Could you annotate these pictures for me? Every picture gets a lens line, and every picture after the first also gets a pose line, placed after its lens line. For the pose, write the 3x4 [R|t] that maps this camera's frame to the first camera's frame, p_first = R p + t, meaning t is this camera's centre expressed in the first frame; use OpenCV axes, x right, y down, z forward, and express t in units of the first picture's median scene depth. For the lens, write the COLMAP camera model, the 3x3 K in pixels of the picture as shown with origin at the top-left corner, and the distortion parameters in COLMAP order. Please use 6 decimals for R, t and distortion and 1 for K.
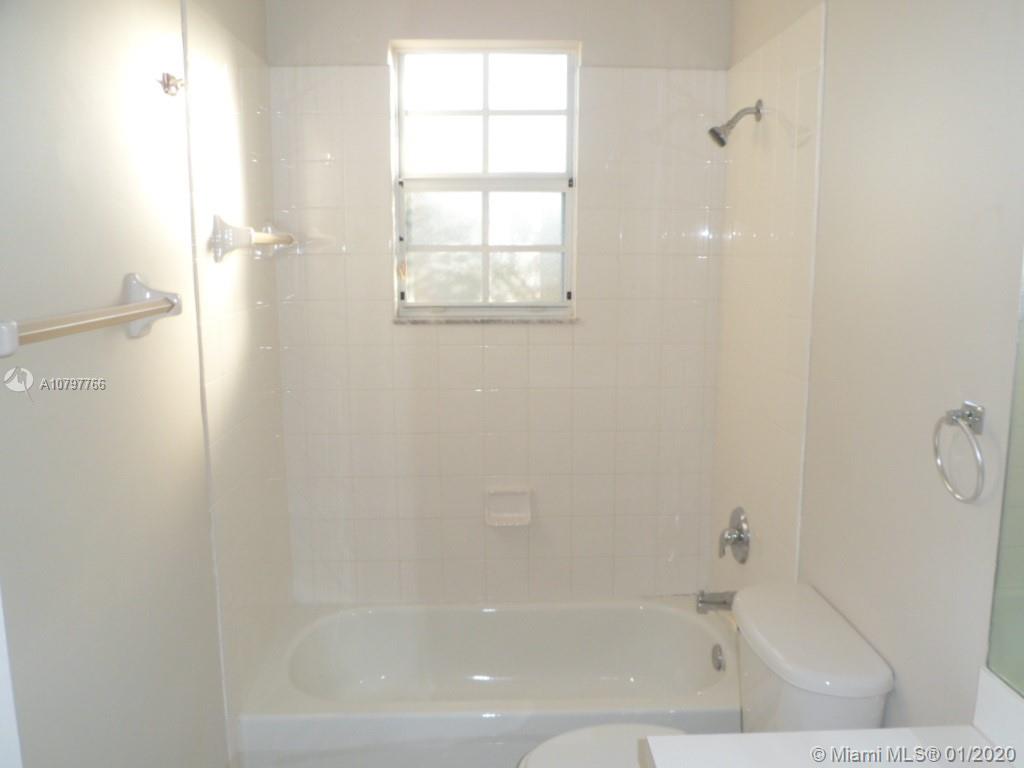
lens RADIAL K [[857.8, 0, 512.0], [0, 857.8, 384.0], [0, 0, 1]] dist [-0.060681, 0.057284]
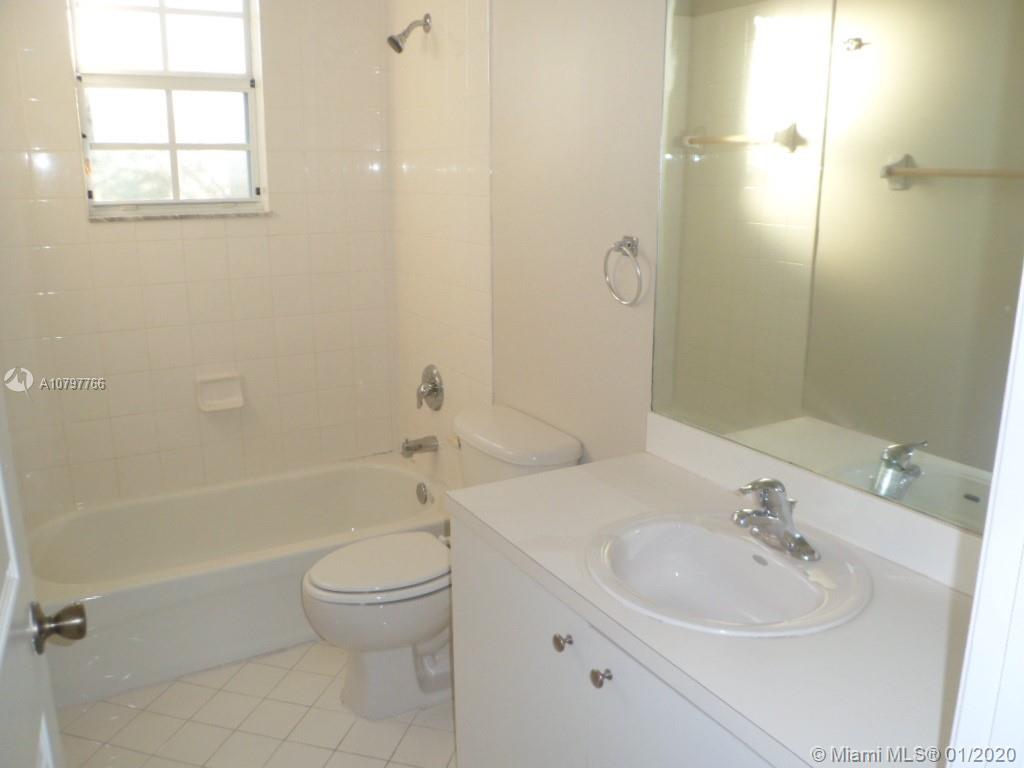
lens RADIAL K [[857.8, 0, 512.0], [0, 857.8, 384.0], [0, 0, 1]] dist [-0.060681, 0.057284]
pose [[0.890828, -0.115473, 0.439422, -0.152079], [0.077183, 0.991568, 0.104097, 0.051980], [-0.447737, -0.058816, 0.892229, -0.115349]]
